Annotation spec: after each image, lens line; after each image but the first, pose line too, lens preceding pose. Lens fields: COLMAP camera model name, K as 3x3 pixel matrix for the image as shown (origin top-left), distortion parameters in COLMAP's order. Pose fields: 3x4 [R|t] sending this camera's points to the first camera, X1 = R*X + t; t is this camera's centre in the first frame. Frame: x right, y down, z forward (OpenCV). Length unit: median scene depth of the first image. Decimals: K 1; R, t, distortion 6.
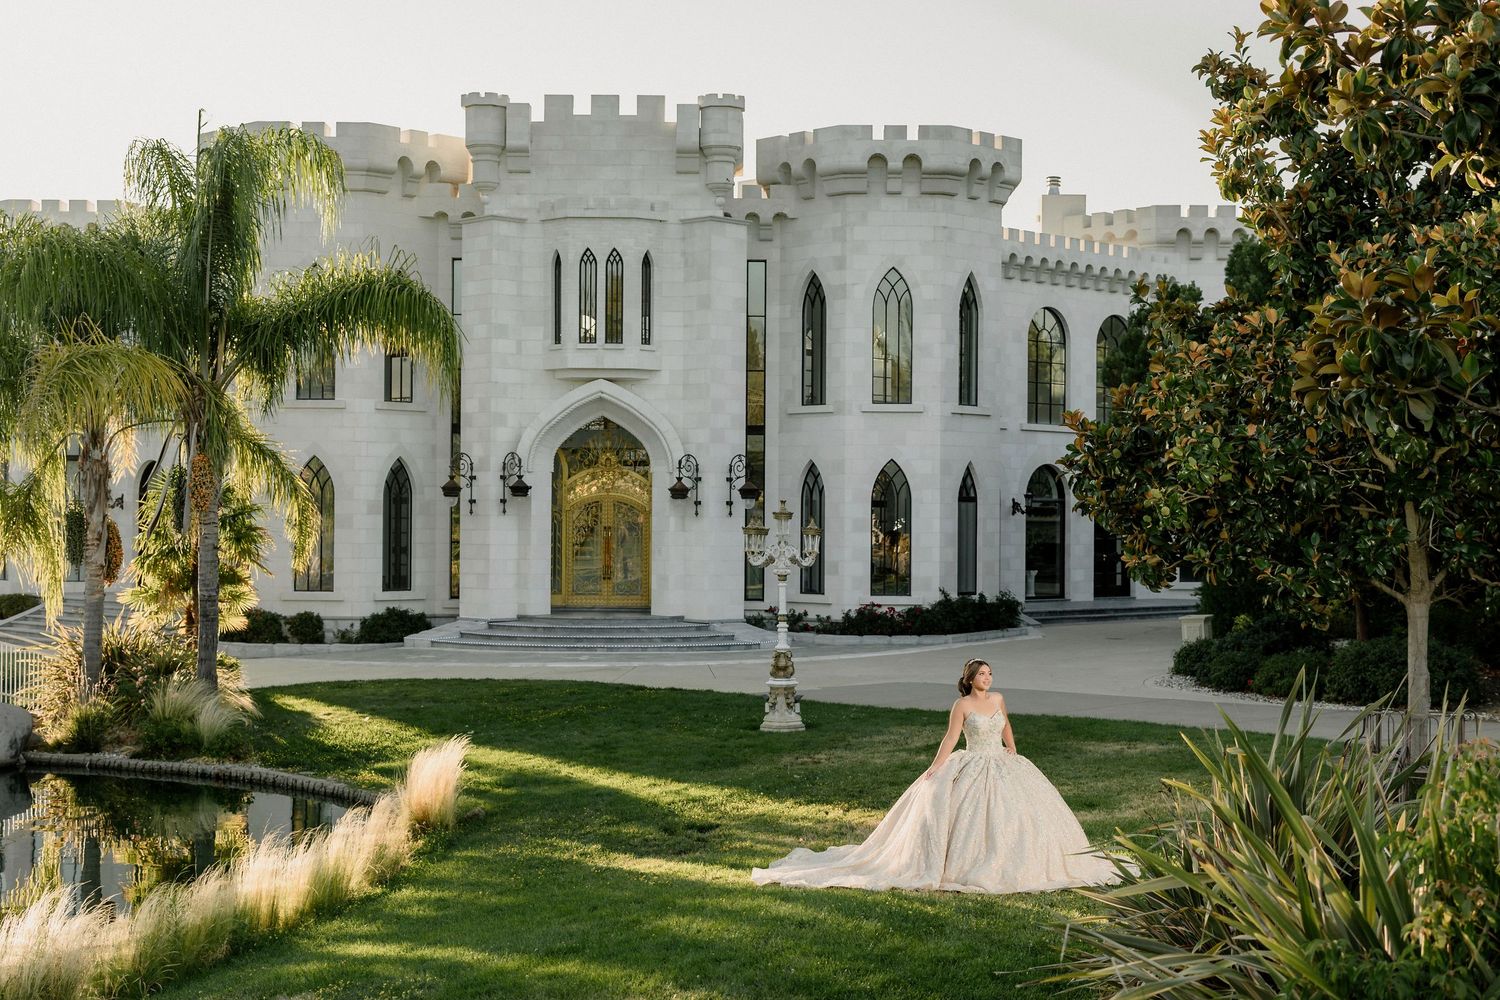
lens RADIAL K [[1830.7, 0, 747.9], [0, 1830.7, 488.0], [0, 0, 1]] dist [-0.025554, 0.000000]
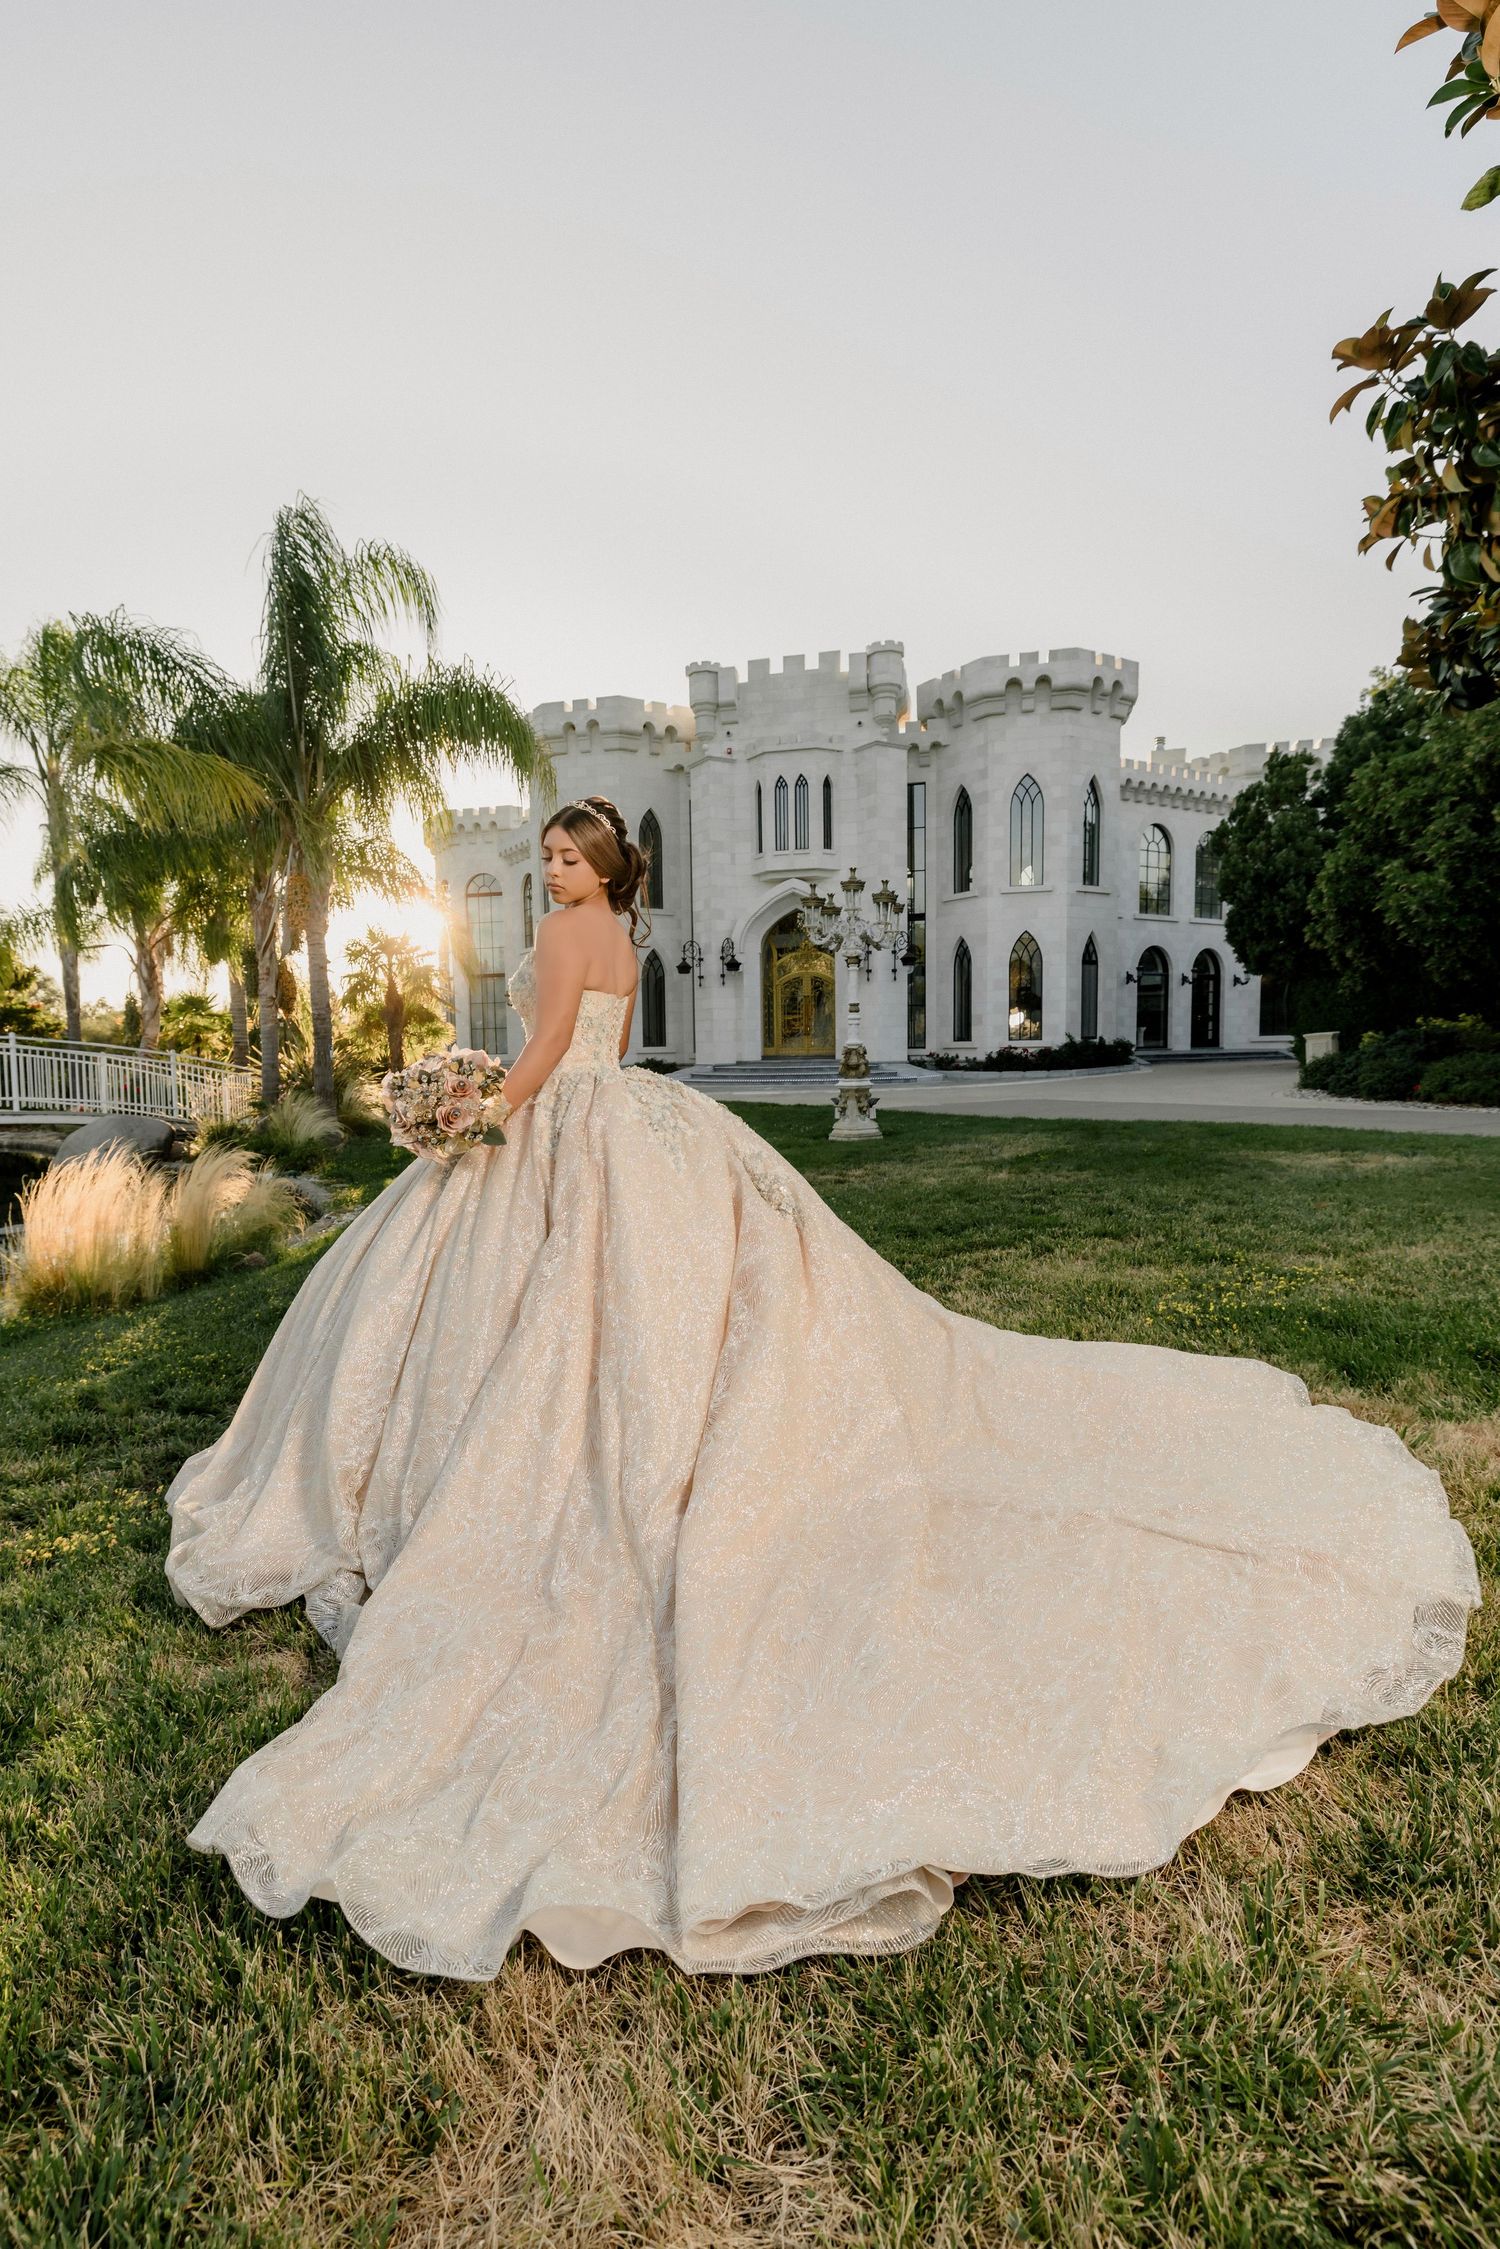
lens RADIAL K [[992.8, 0, 735.0], [0, 992.8, 1122.2], [0, 0, 1]] dist [-0.003481, -0.000086]
pose [[0.974382, -0.007022, -0.224788, 0.036153], [0.030287, 0.994505, 0.100217, 0.040194], [0.222849, -0.104458, 0.969240, 0.284009]]
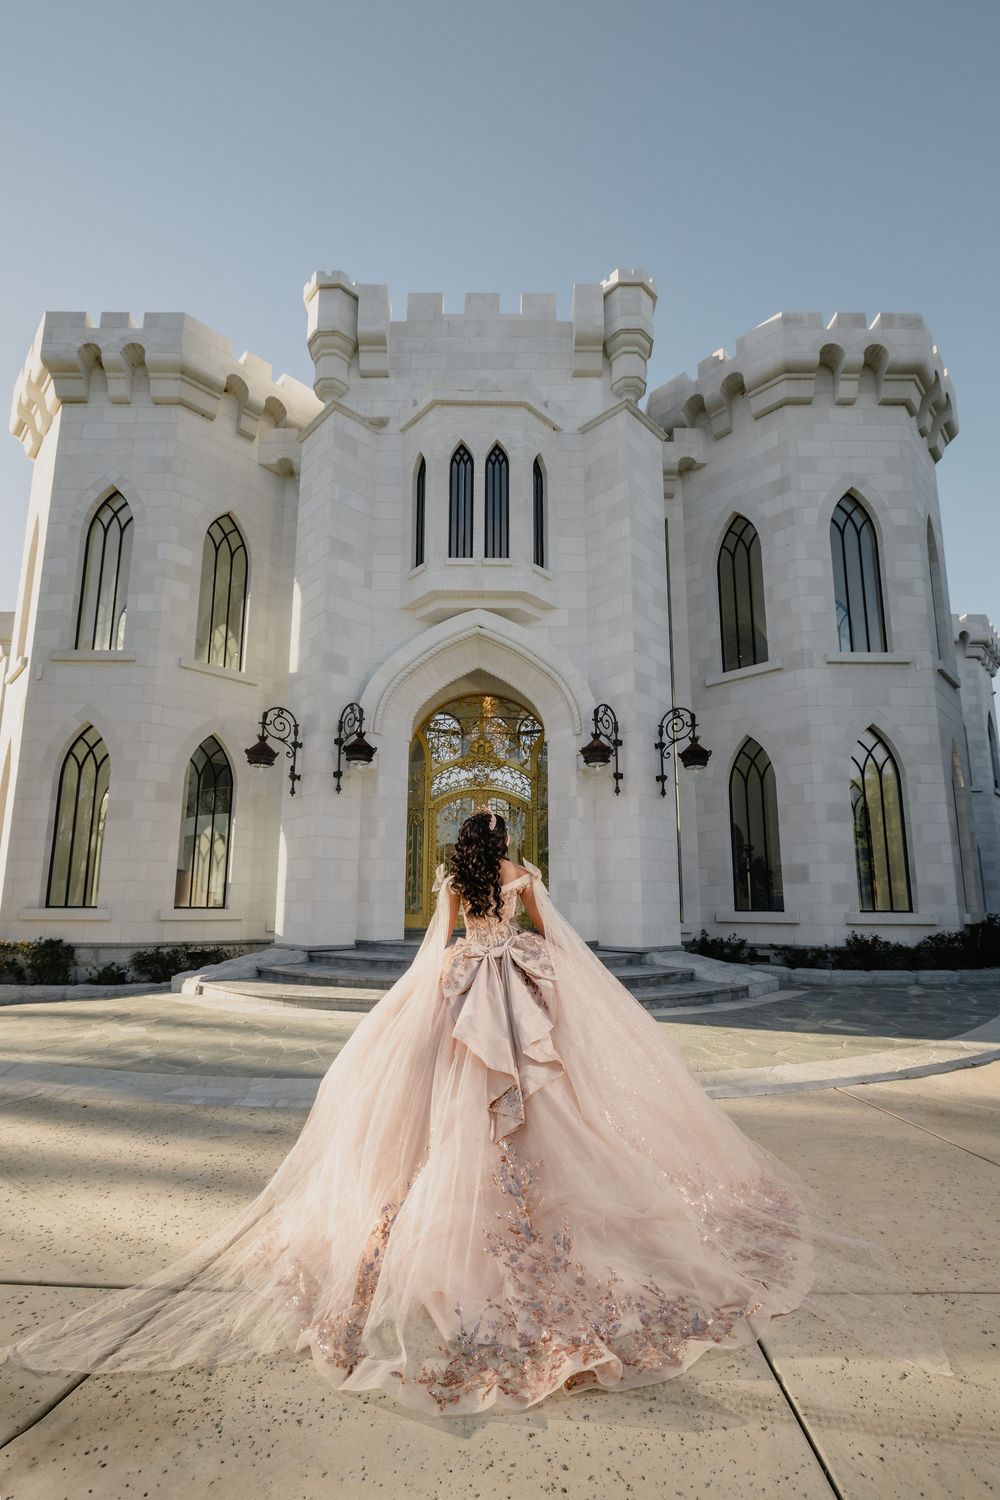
lens RADIAL K [[677.9, 0, 506.3], [0, 677.9, 806.1], [0, 0, 1]] dist [0.023274, 0.000089]
pose [[0.999937, 0.001347, 0.011152, -0.070955], [0.000060, 0.992123, -0.125268, 0.050505], [-0.011233, 0.125260, 0.992060, 0.730210]]
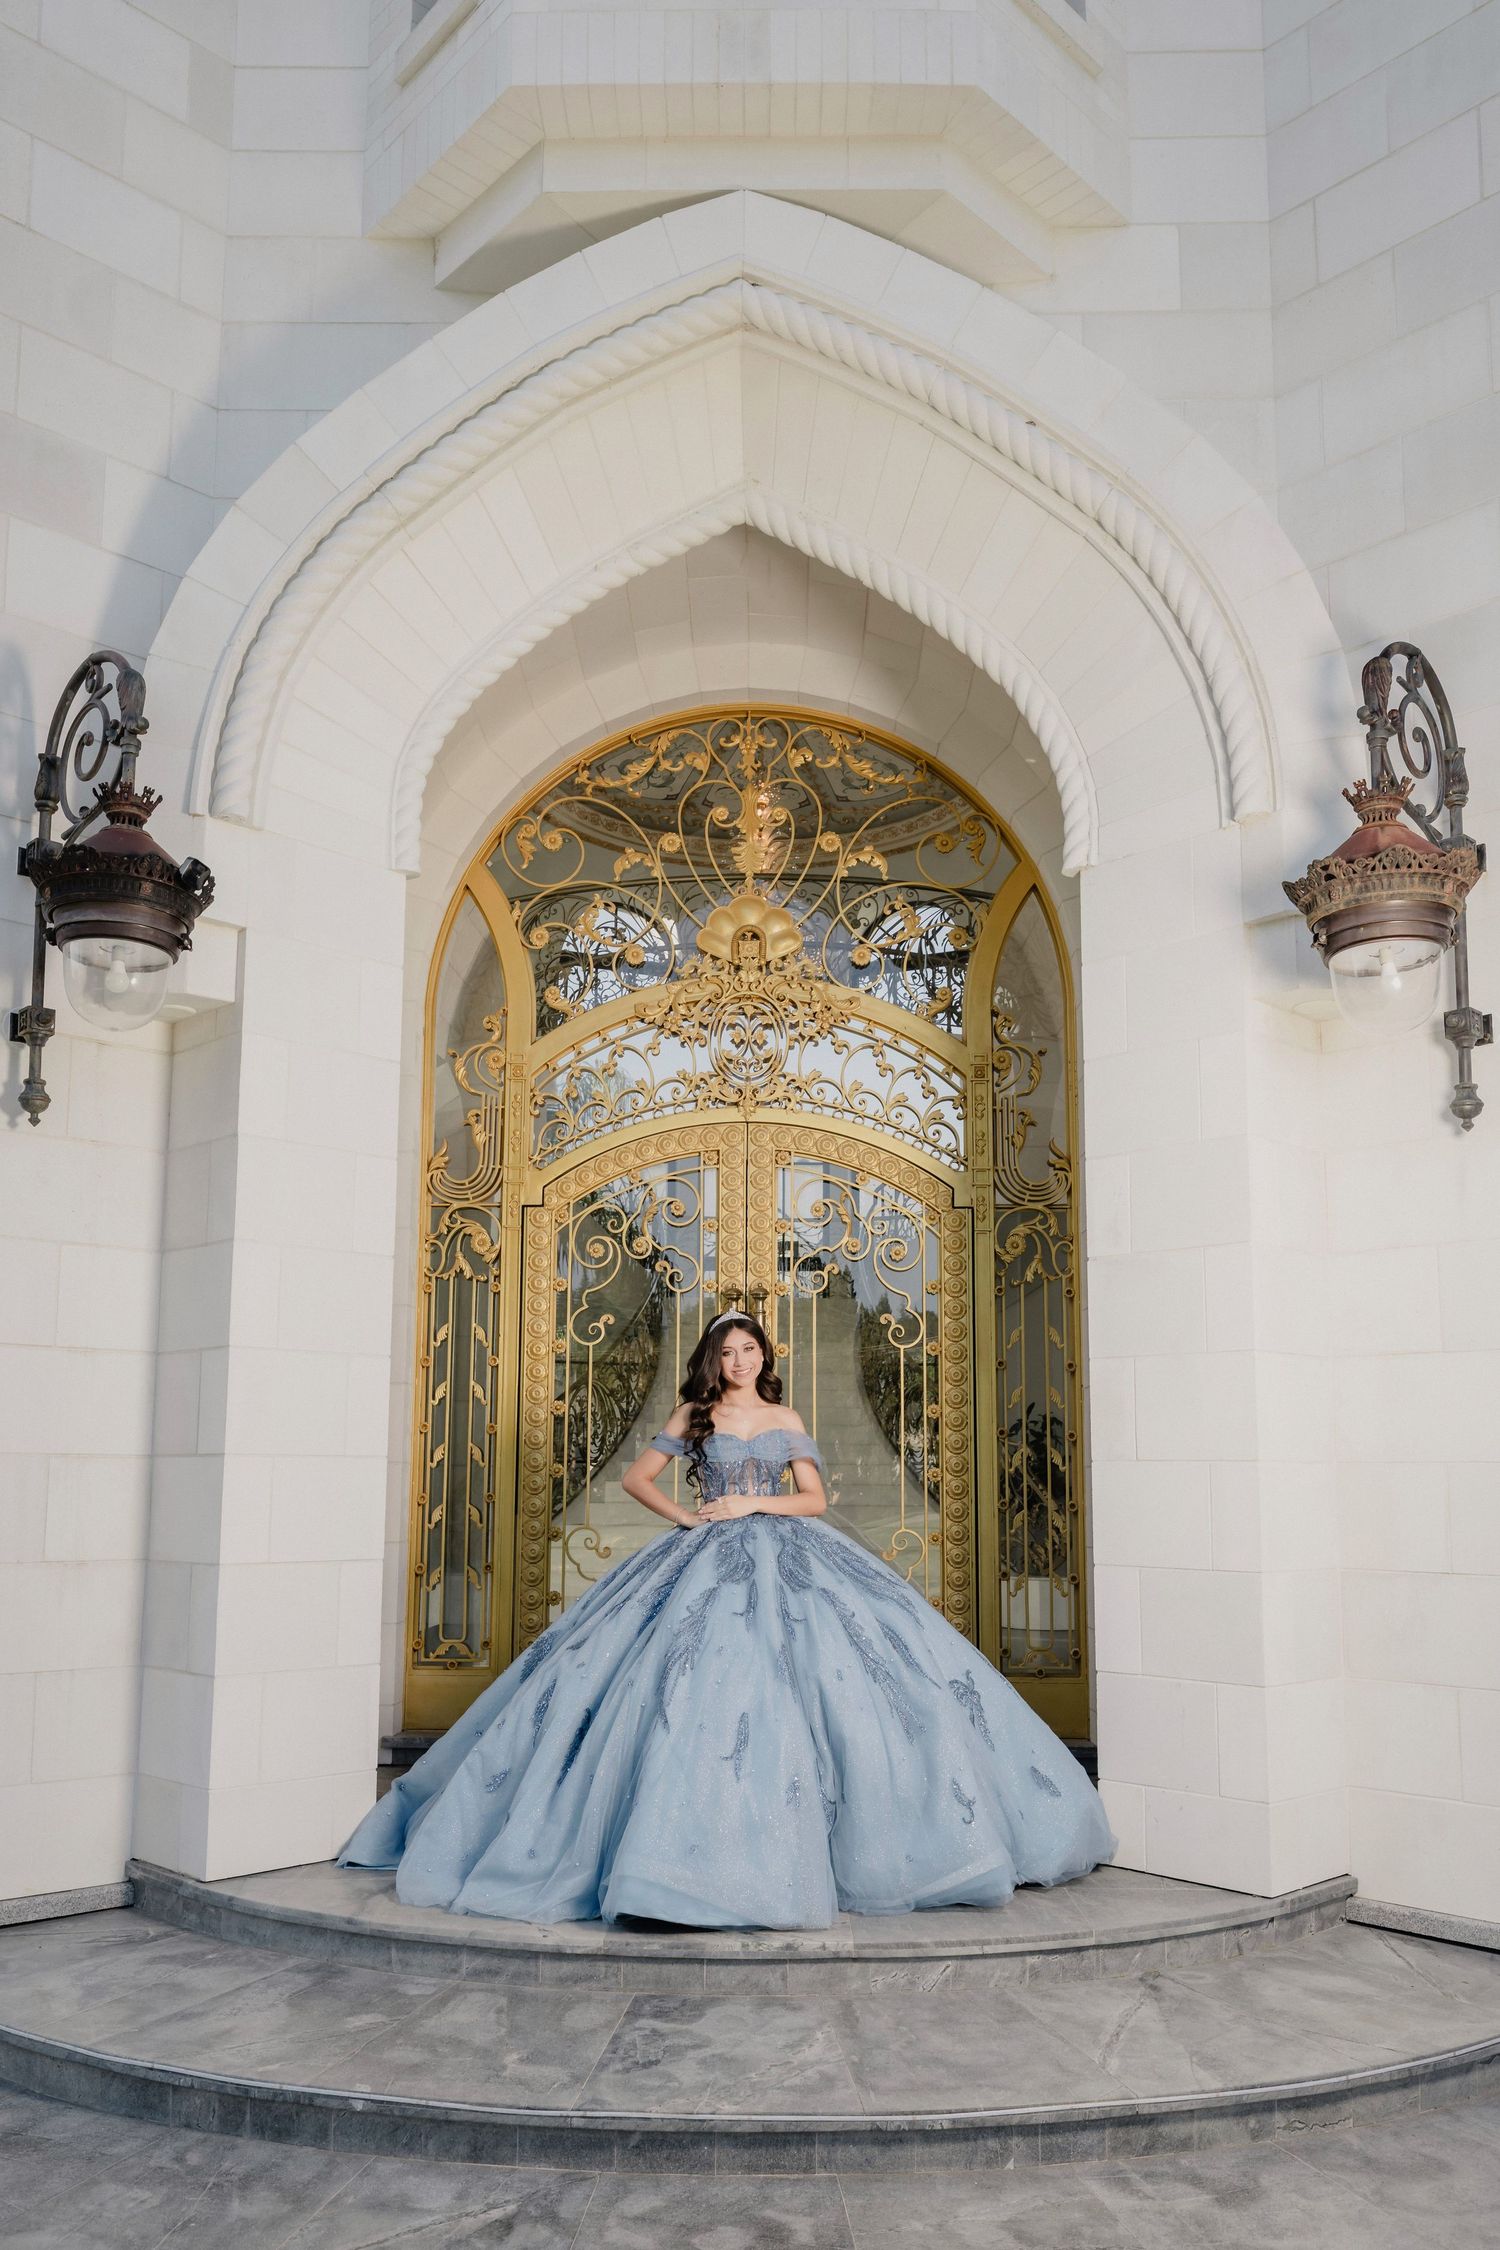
lens RADIAL K [[1802.5, 0, 781.1], [0, 1802.5, 1252.8], [0, 0, 1]] dist [0.030067, -0.011509]
pose [[0.999979, 0.000254, 0.006407, -0.076870], [0.000415, 0.994563, -0.104132, 0.037589], [-0.006399, 0.104132, 0.994543, 0.850254]]
